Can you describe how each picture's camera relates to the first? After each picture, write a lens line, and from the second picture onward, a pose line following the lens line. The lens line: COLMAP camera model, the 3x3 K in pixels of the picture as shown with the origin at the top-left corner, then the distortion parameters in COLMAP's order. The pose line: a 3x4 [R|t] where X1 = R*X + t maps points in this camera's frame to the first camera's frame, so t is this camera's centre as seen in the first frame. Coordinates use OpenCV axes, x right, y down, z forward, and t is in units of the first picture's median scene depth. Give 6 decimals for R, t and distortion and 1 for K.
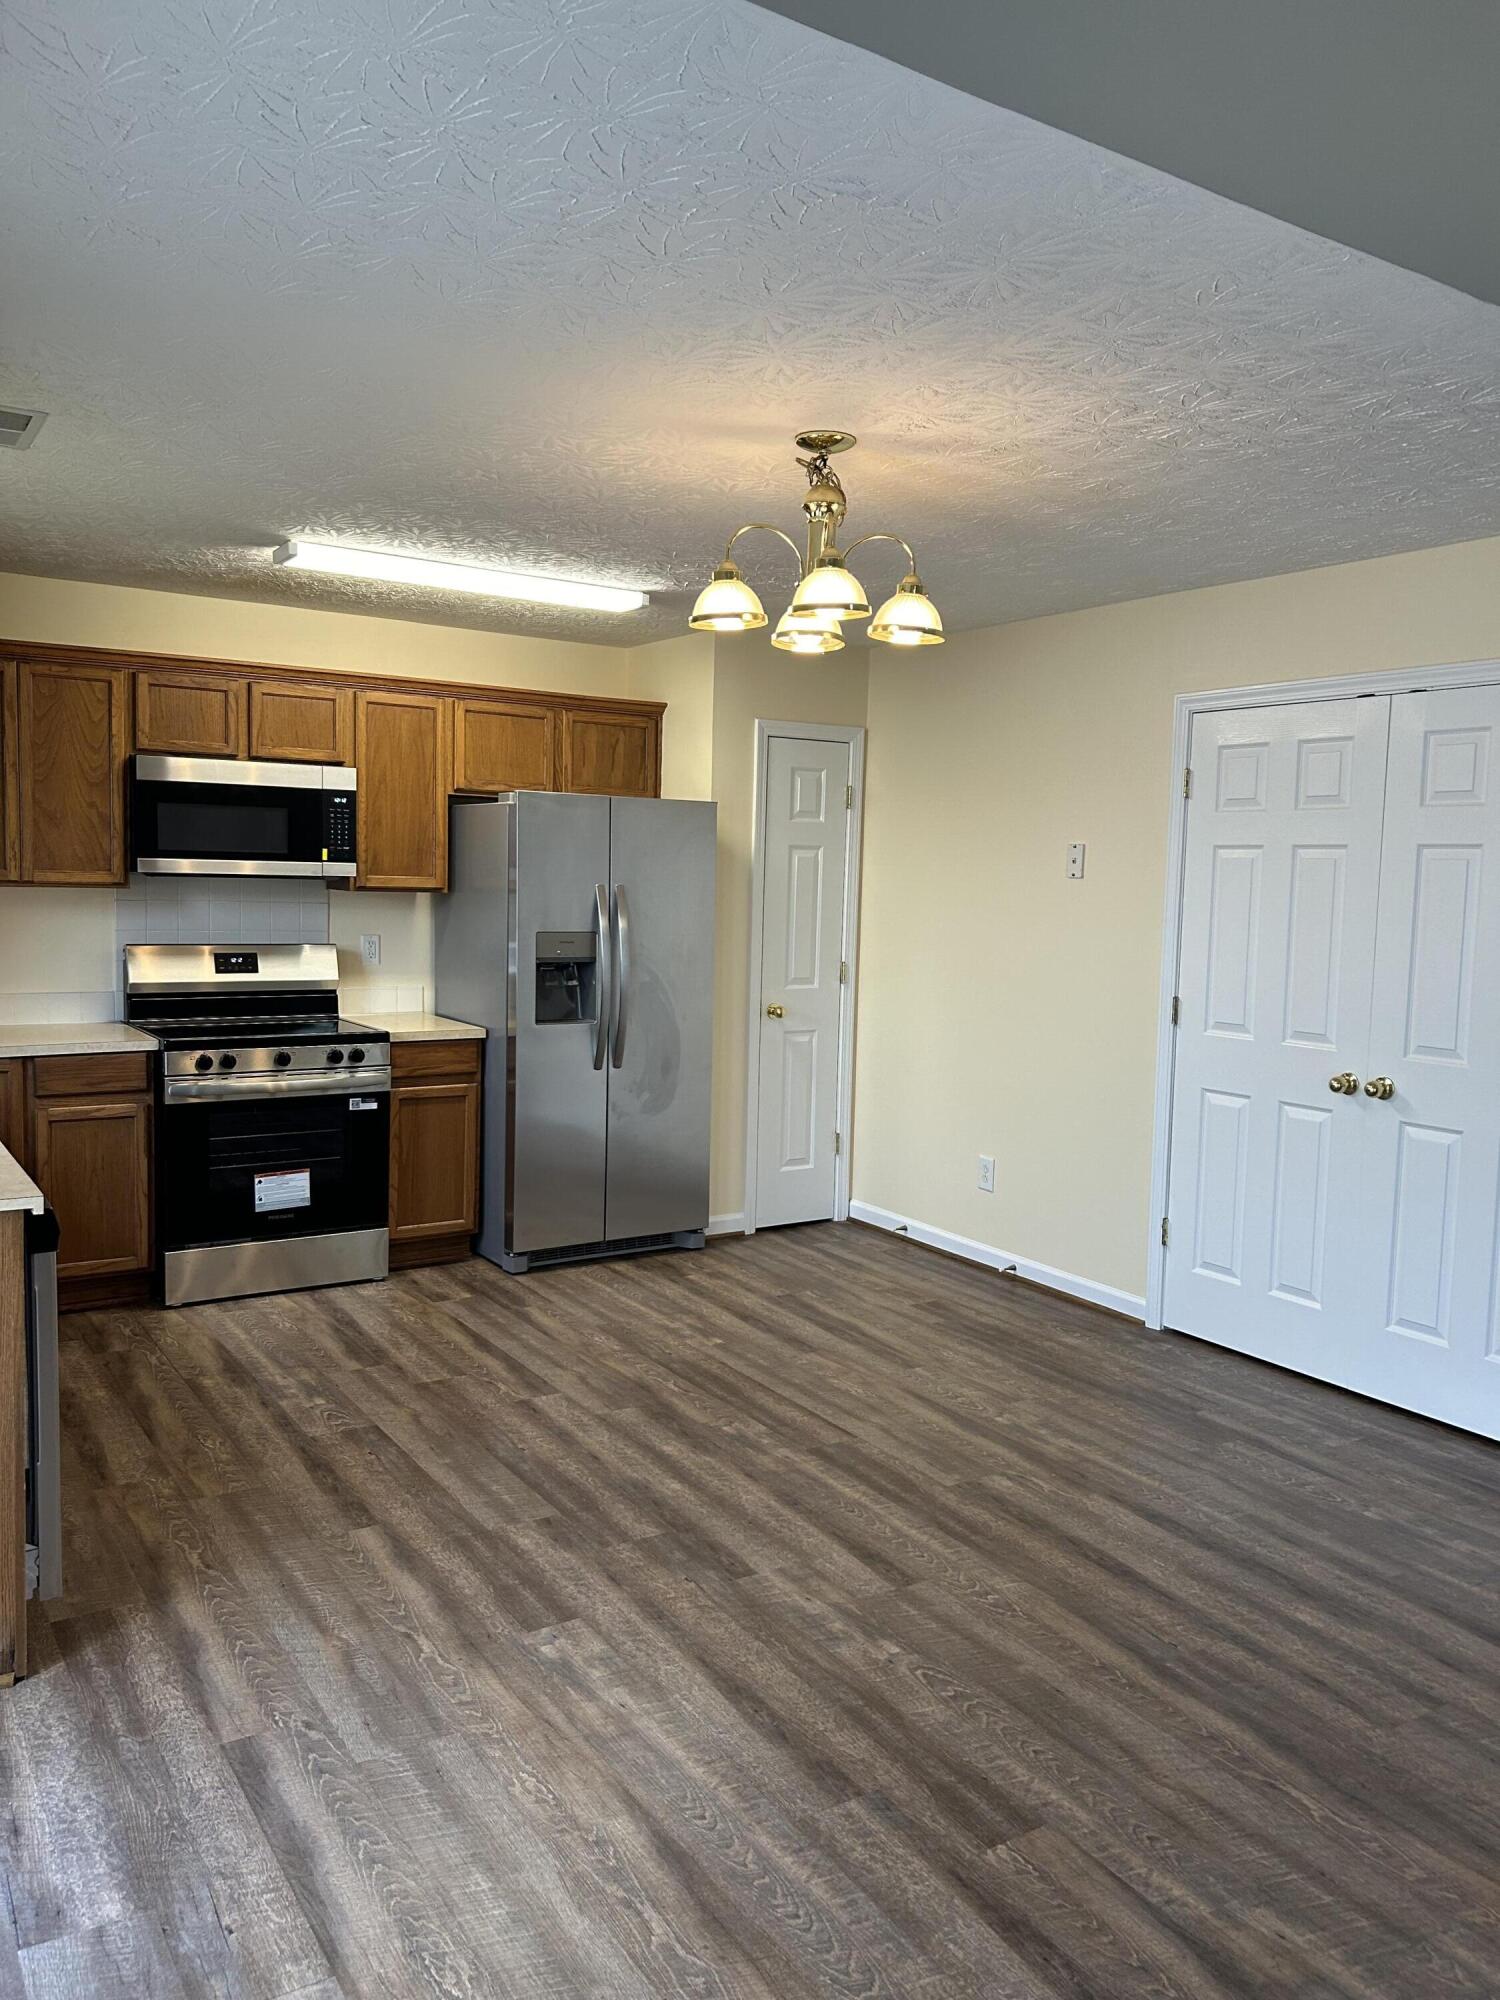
lens RADIAL K [[1518.0, 0, 764.8], [0, 1518.0, 1002.6], [0, 0, 1]] dist [0.062648, -0.017170]
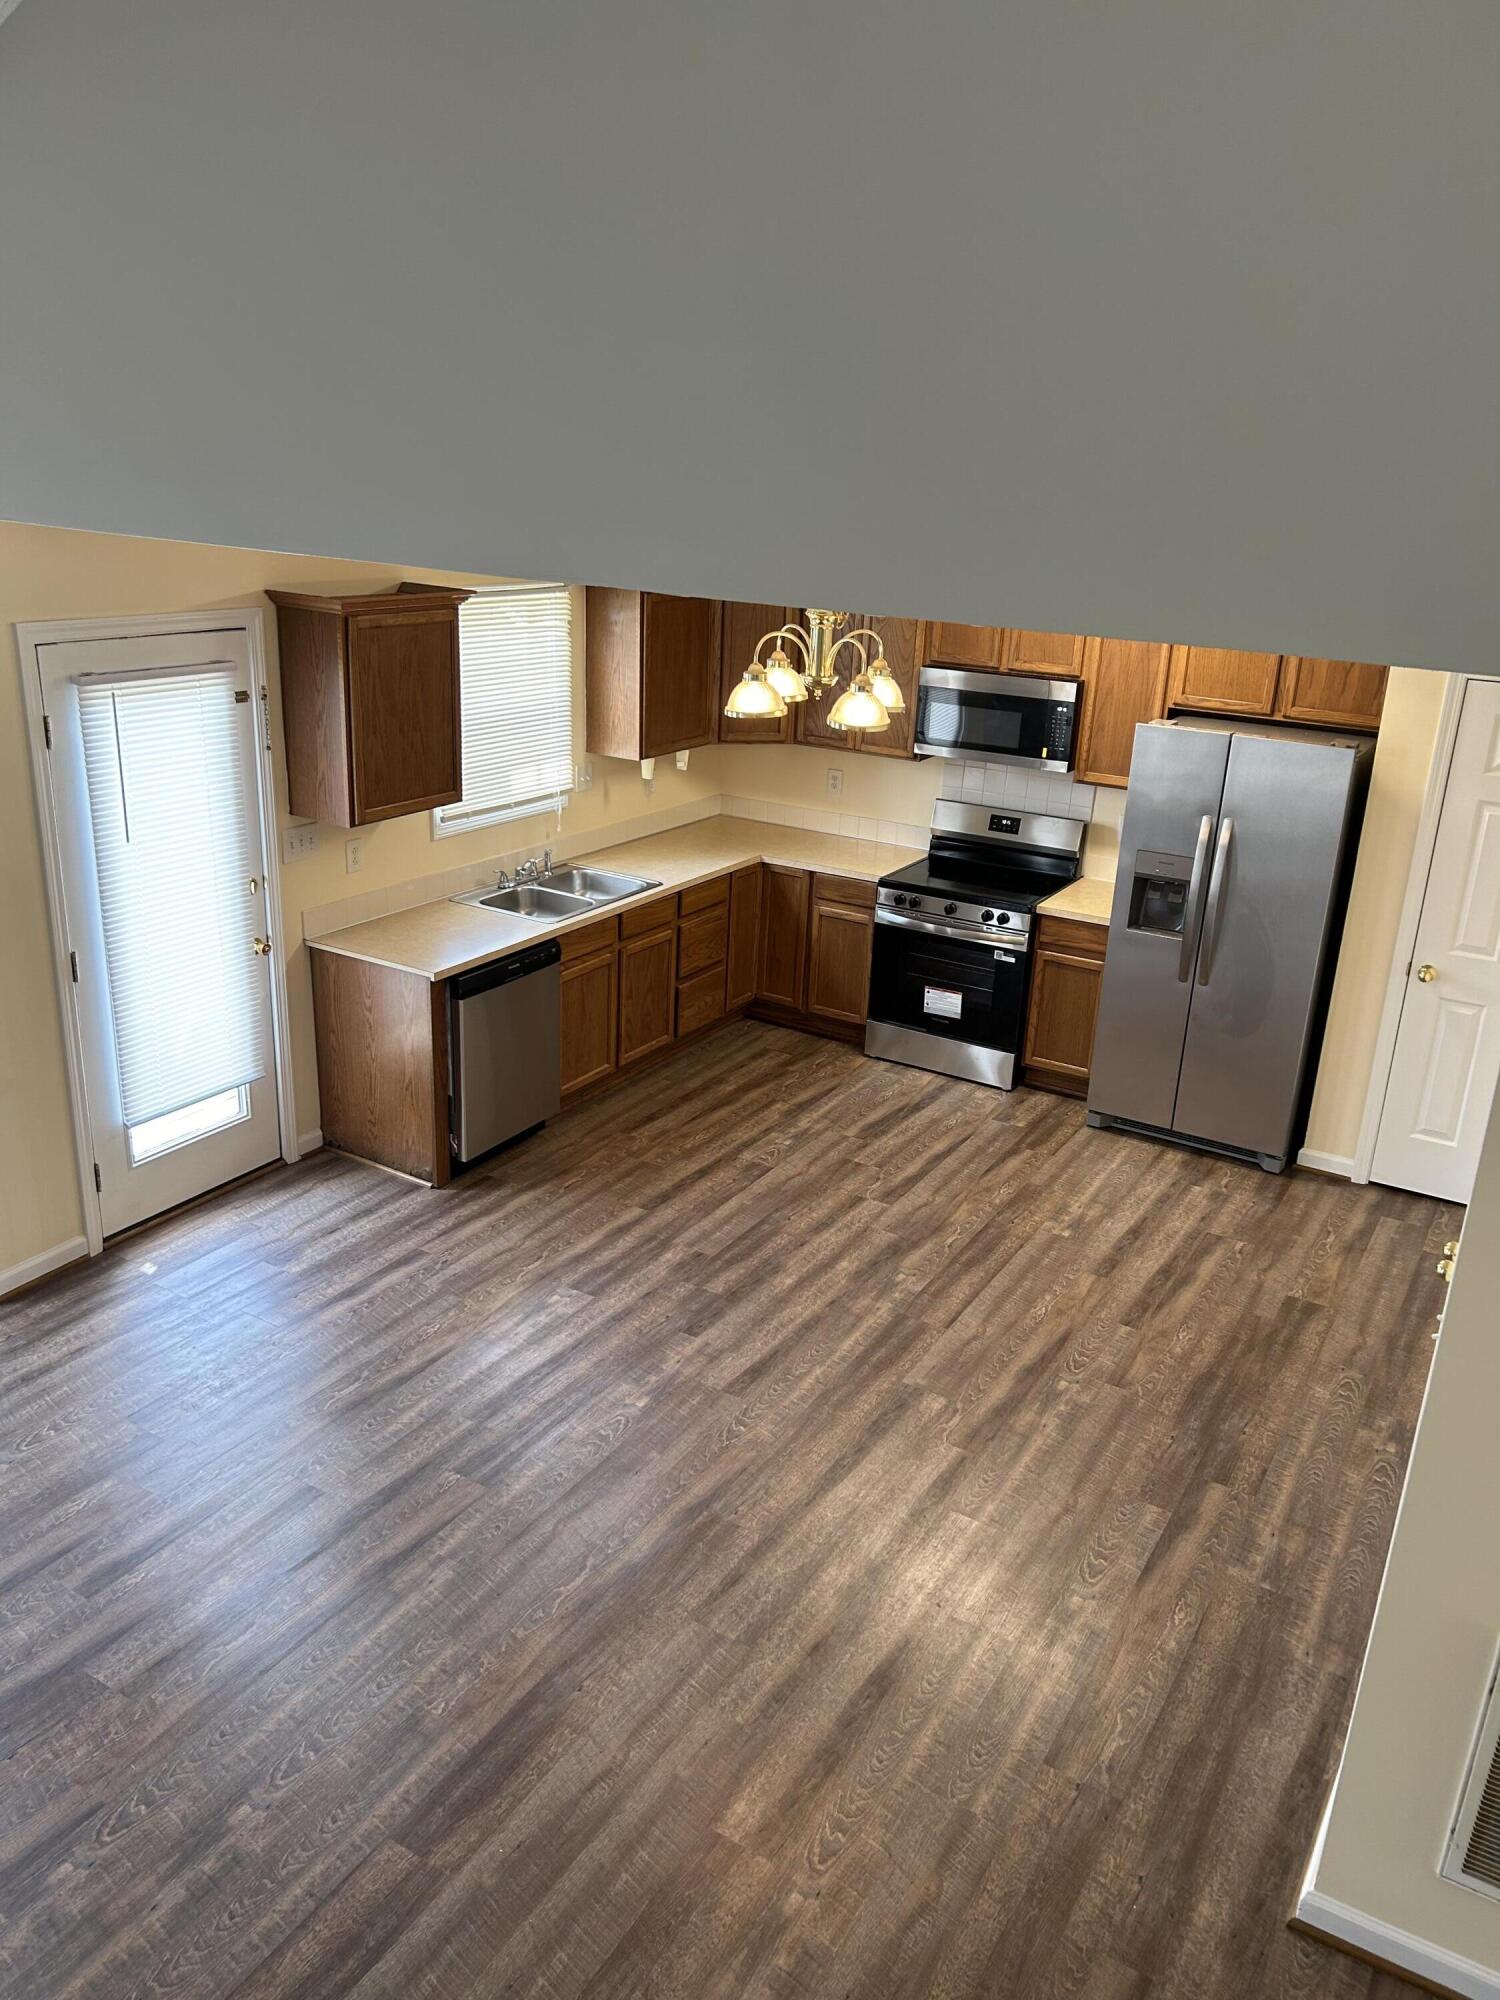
lens RADIAL K [[1518.0, 0, 768.5], [0, 1518.0, 991.8], [0, 0, 1]] dist [0.062648, -0.017170]
pose [[0.448522, 0.285605, -0.846911, 0.804925], [-0.115558, 0.958147, 0.261918, -0.236104], [0.886270, -0.019609, 0.462754, 0.256856]]
